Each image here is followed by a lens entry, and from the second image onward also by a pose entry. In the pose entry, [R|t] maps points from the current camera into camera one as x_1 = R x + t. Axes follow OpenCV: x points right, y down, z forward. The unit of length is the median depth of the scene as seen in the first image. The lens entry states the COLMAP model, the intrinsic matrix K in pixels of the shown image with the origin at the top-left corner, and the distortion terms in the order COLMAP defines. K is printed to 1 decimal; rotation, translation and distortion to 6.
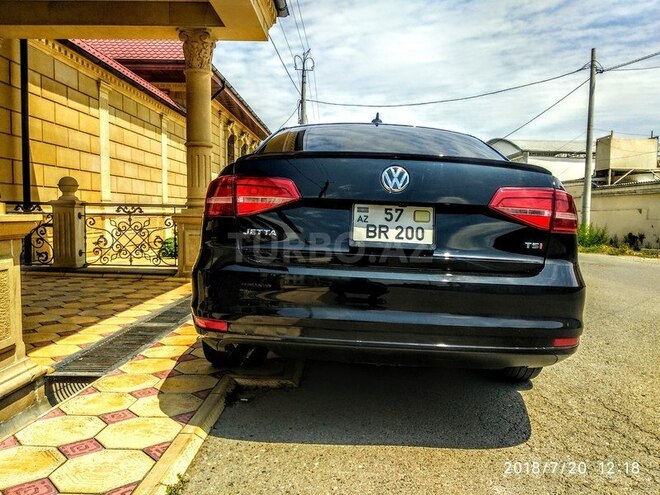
lens RADIAL K [[514.4, 0, 330.0], [0, 514.4, 247.5], [0, 0, 1]] dist [0.071291, -0.093936]
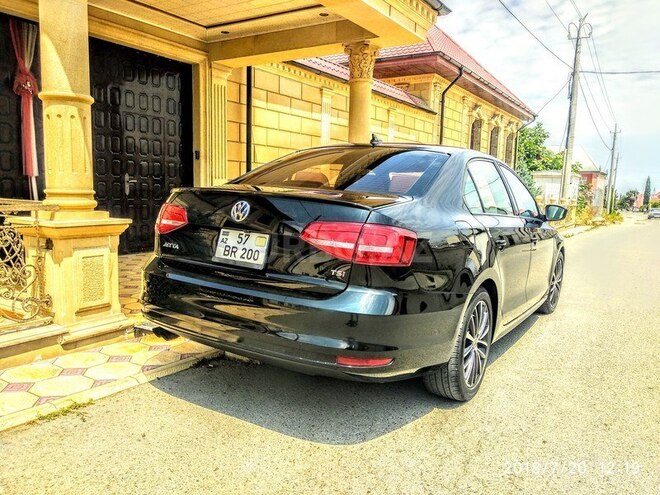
lens RADIAL K [[514.4, 0, 330.0], [0, 514.4, 247.5], [0, 0, 1]] dist [0.071291, -0.093936]
pose [[0.857076, 0.067877, -0.510699, 0.836249], [-0.048427, 0.997508, 0.051306, -0.102984], [0.512909, -0.019241, 0.858227, 0.019311]]
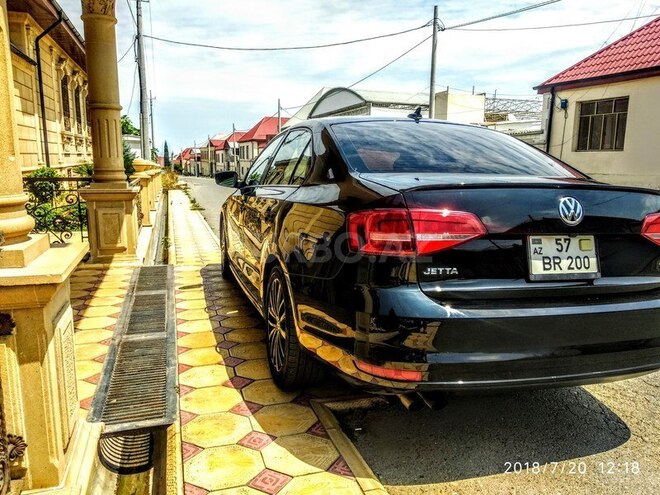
lens RADIAL K [[514.4, 0, 330.0], [0, 514.4, 247.5], [0, 0, 1]] dist [0.071291, -0.093936]
pose [[0.948935, -0.060138, 0.309685, -0.541788], [0.026991, 0.993539, 0.110231, -0.159426], [-0.314314, -0.096244, 0.944428, 0.165506]]
